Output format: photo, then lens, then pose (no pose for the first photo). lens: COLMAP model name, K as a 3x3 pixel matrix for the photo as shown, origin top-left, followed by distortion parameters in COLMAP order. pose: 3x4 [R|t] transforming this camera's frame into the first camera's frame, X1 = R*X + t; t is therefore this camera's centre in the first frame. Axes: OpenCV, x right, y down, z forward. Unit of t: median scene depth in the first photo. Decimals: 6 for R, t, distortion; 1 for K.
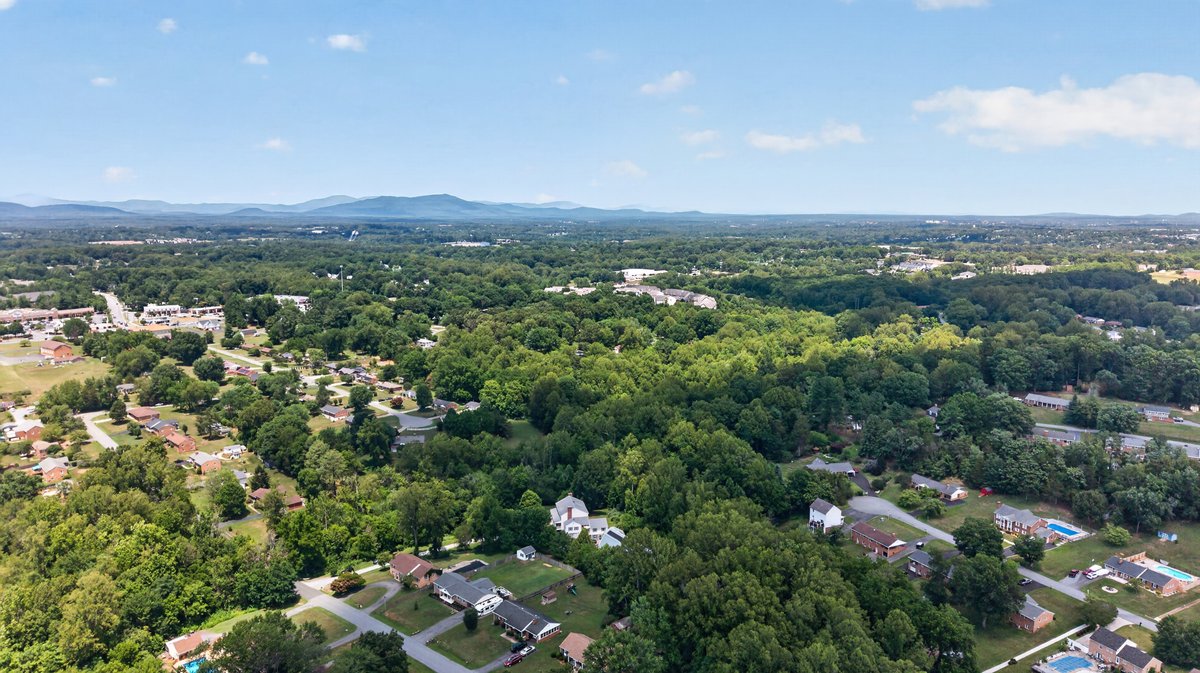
lens RADIAL K [[845.2, 0, 600.0], [0, 845.2, 336.5], [0, 0, 1]] dist [0.041587, -0.003304]
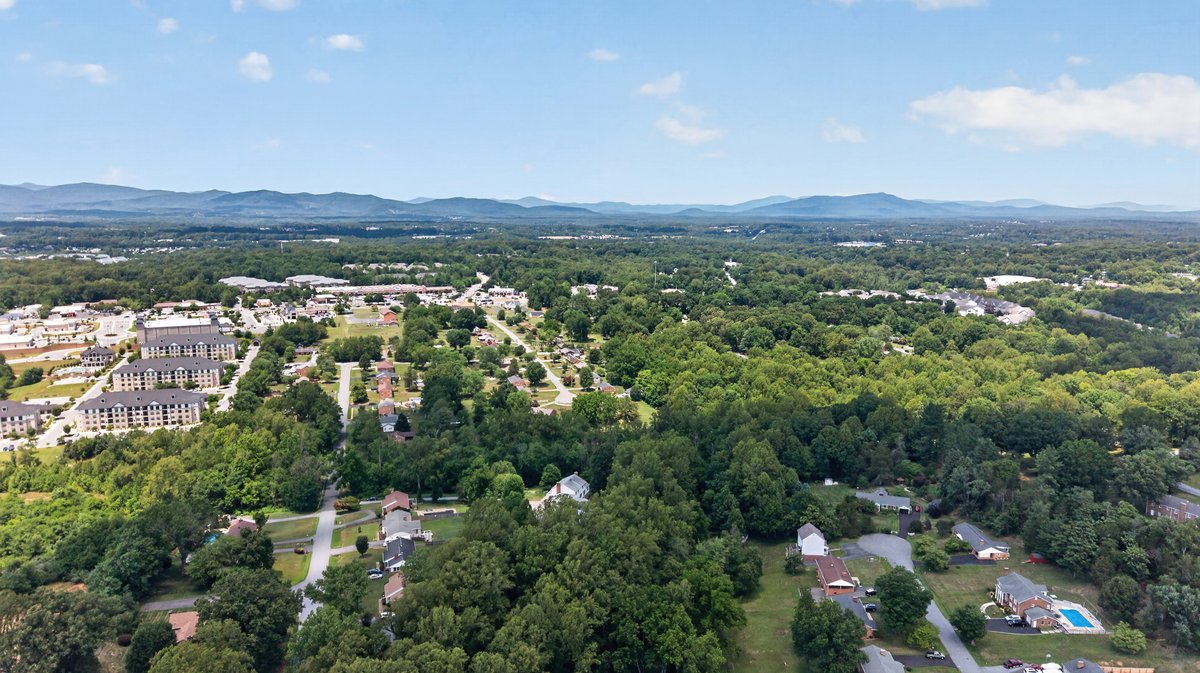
lens RADIAL K [[845.2, 0, 600.0], [0, 845.2, 336.5], [0, 0, 1]] dist [0.041587, -0.003304]
pose [[0.848818, 0.079207, -0.522718, 0.255286], [-0.078865, 0.996621, 0.022952, -0.006681], [0.522770, 0.021742, 0.852196, 0.045109]]
